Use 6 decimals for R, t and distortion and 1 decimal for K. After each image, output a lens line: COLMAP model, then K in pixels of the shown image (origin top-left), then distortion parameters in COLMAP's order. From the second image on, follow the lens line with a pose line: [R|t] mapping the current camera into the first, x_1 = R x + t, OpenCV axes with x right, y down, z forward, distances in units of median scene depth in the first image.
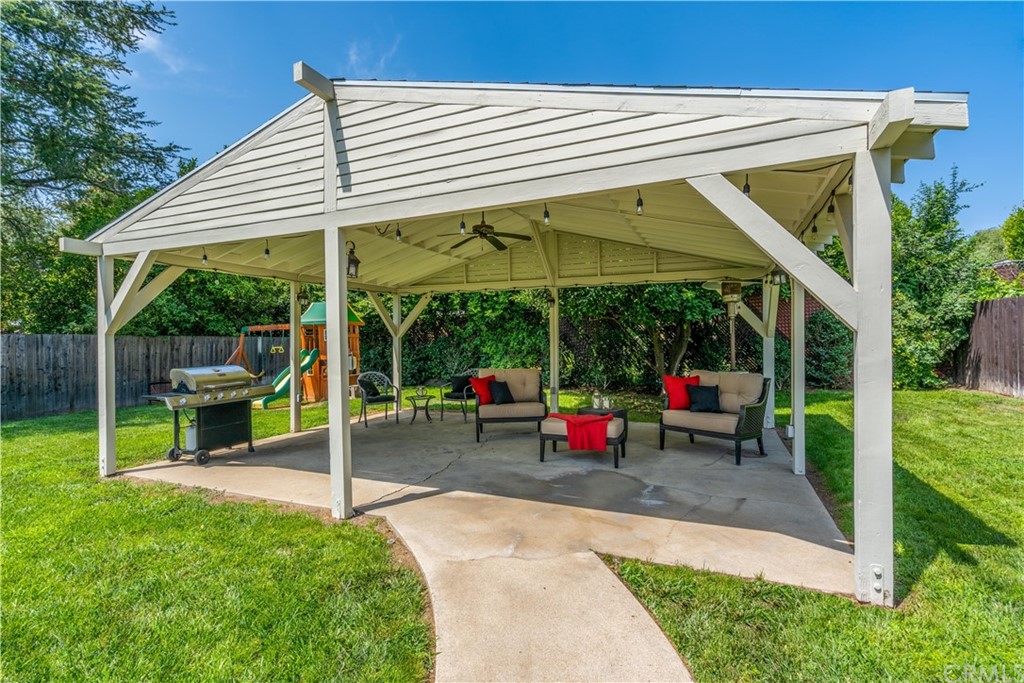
lens RADIAL K [[478.2, 0, 511.7], [0, 478.2, 335.7], [0, 0, 1]] dist [0.002985, 0.000213]
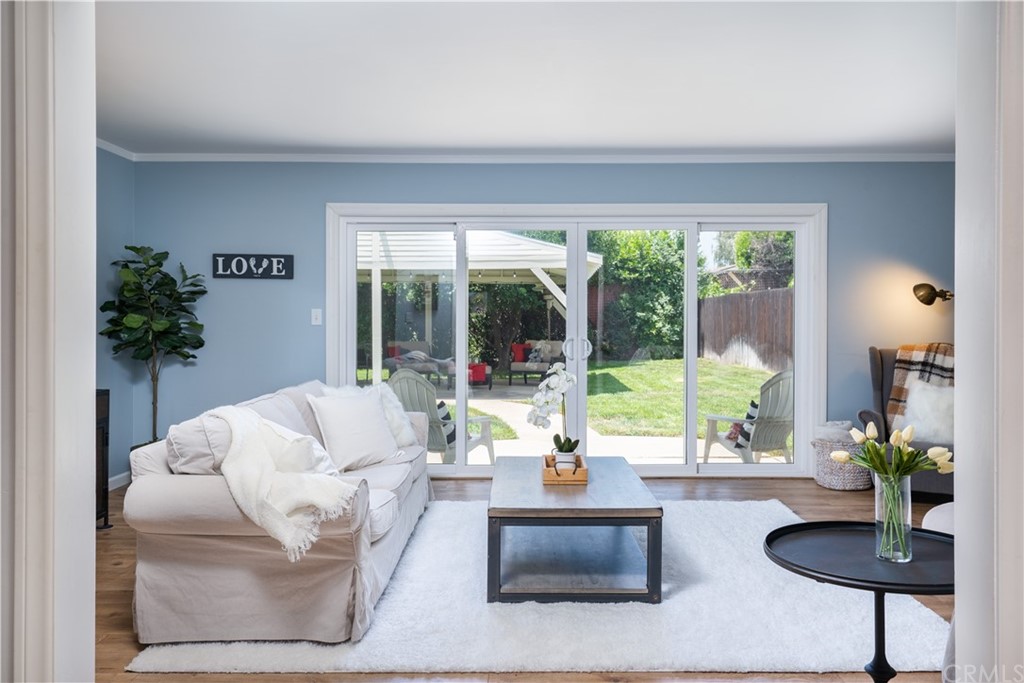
lens RADIAL K [[731.3, 0, 511.9], [0, 731.3, 338.1], [0, 0, 1]] dist [0.004170, 0.000205]
pose [[0.934405, 0.000814, 0.356212, -0.485425], [-0.011442, 0.999550, 0.027728, -0.005675], [-0.356029, -0.029985, 0.933994, -1.149702]]
